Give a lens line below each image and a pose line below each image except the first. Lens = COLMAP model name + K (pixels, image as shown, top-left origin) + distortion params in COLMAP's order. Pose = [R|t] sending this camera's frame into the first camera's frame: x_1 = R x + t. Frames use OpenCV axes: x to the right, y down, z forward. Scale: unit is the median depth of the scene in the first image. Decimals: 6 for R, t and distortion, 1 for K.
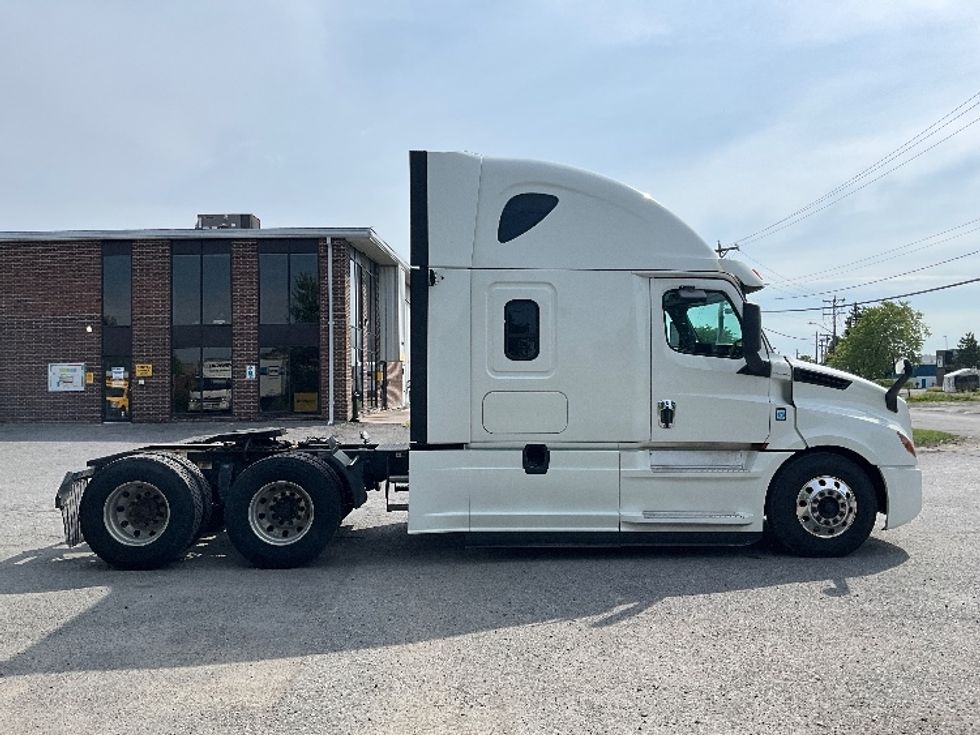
lens RADIAL K [[820.1, 0, 490.0], [0, 820.1, 367.5], [0, 0, 1]] dist [0.045203, -0.063737]
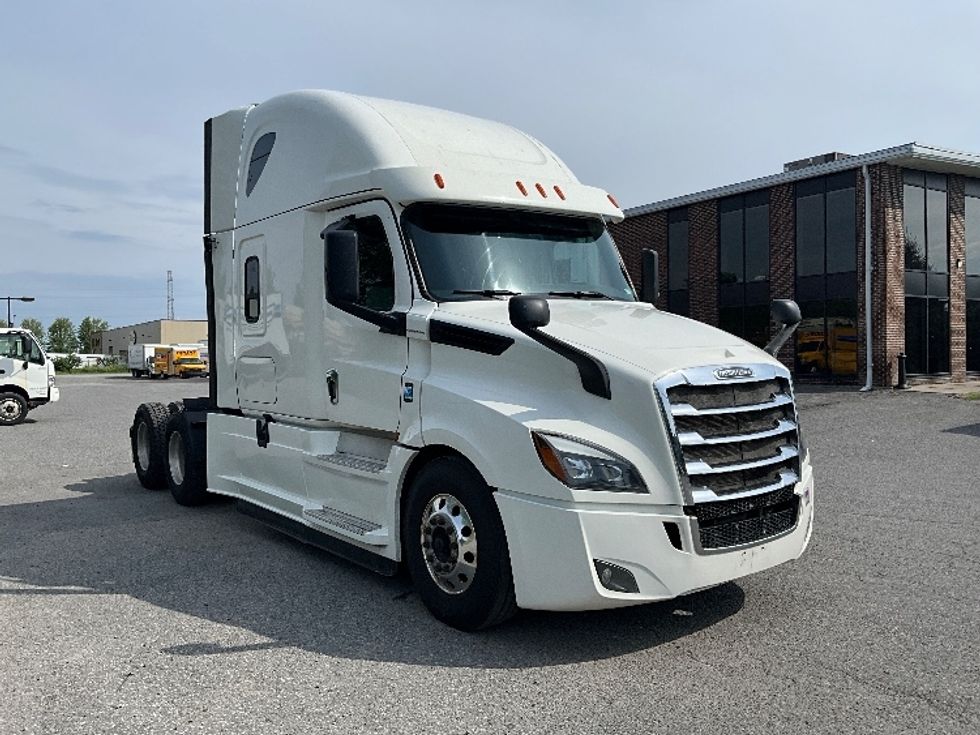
lens RADIAL K [[820.1, 0, 490.0], [0, 820.1, 367.5], [0, 0, 1]] dist [0.045203, -0.063737]
pose [[0.548469, 0.015408, -0.836029, 0.936829], [0.026938, 0.998986, 0.036083, 0.015210], [0.835737, -0.042311, 0.547497, 0.696155]]
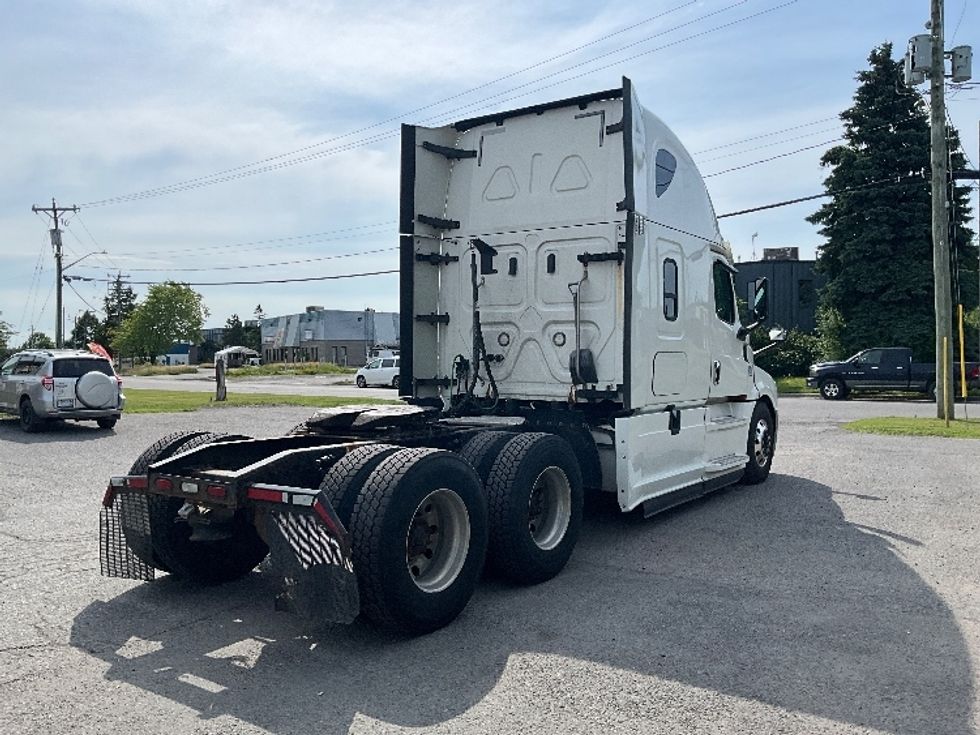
lens RADIAL K [[820.1, 0, 490.0], [0, 820.1, 367.5], [0, 0, 1]] dist [0.045203, -0.063737]
pose [[0.629475, -0.010077, 0.776955, -0.846377], [-0.010069, 0.999726, 0.021124, 0.028832], [-0.776955, -0.021120, 0.629201, 0.531069]]
